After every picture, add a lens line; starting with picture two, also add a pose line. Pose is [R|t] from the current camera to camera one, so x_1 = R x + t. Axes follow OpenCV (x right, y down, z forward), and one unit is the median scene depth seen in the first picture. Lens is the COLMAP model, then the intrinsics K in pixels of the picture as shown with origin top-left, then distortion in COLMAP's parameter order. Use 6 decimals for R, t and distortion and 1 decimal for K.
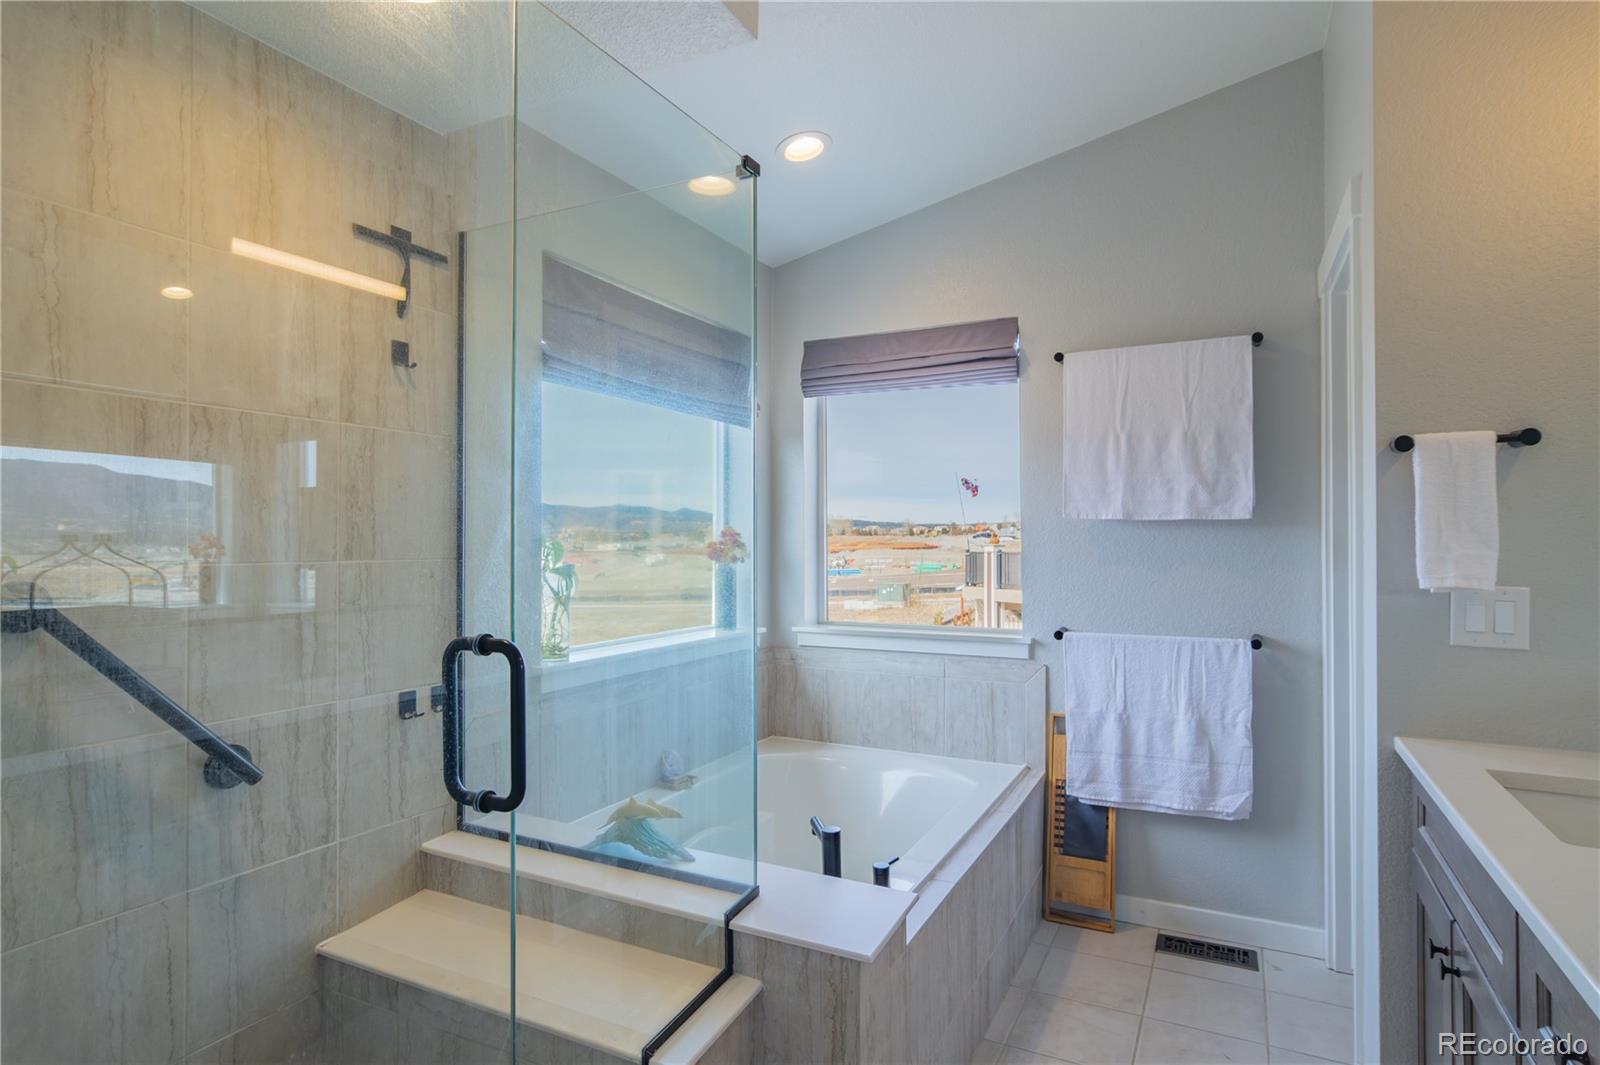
lens RADIAL K [[865.2, 0, 797.5], [0, 865.2, 537.0], [0, 0, 1]] dist [0.001689, 0.000148]
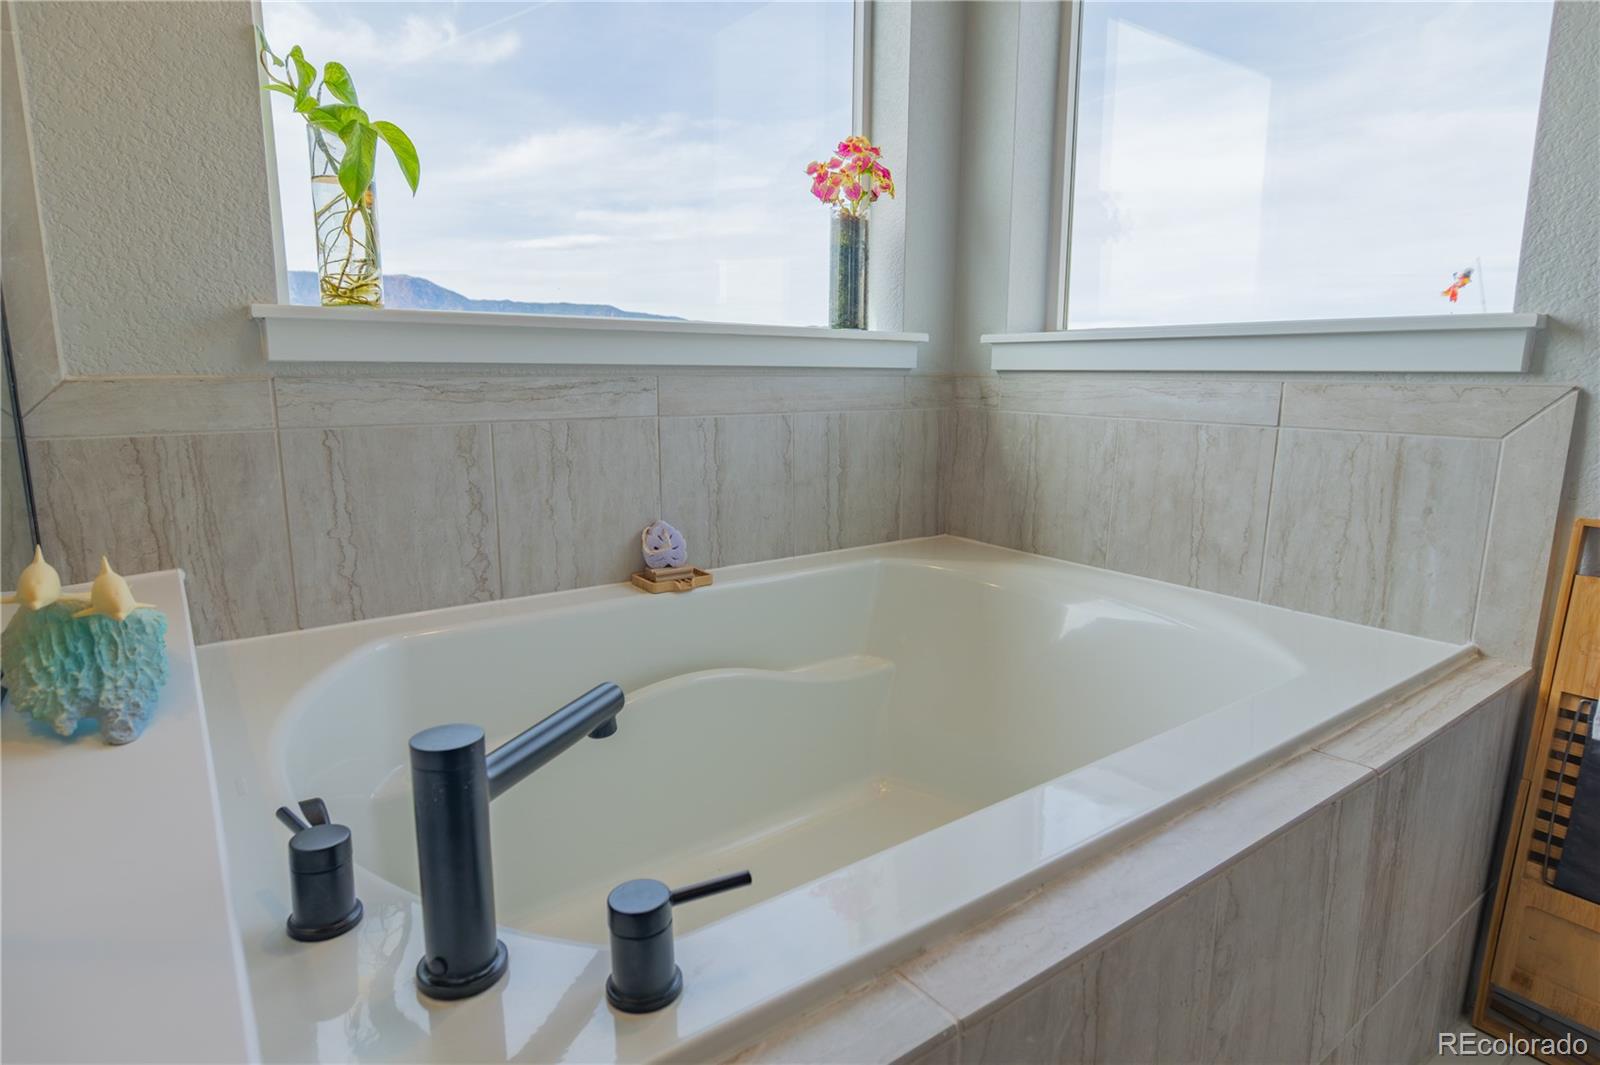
lens RADIAL K [[865.2, 0, 808.3], [0, 865.2, 528.7], [0, 0, 1]] dist [0.001689, 0.000148]
pose [[0.890622, 0.086218, -0.446497, 0.164851], [-0.004553, 0.983504, 0.180832, 0.140537], [0.454722, -0.159020, 0.876322, 0.521464]]
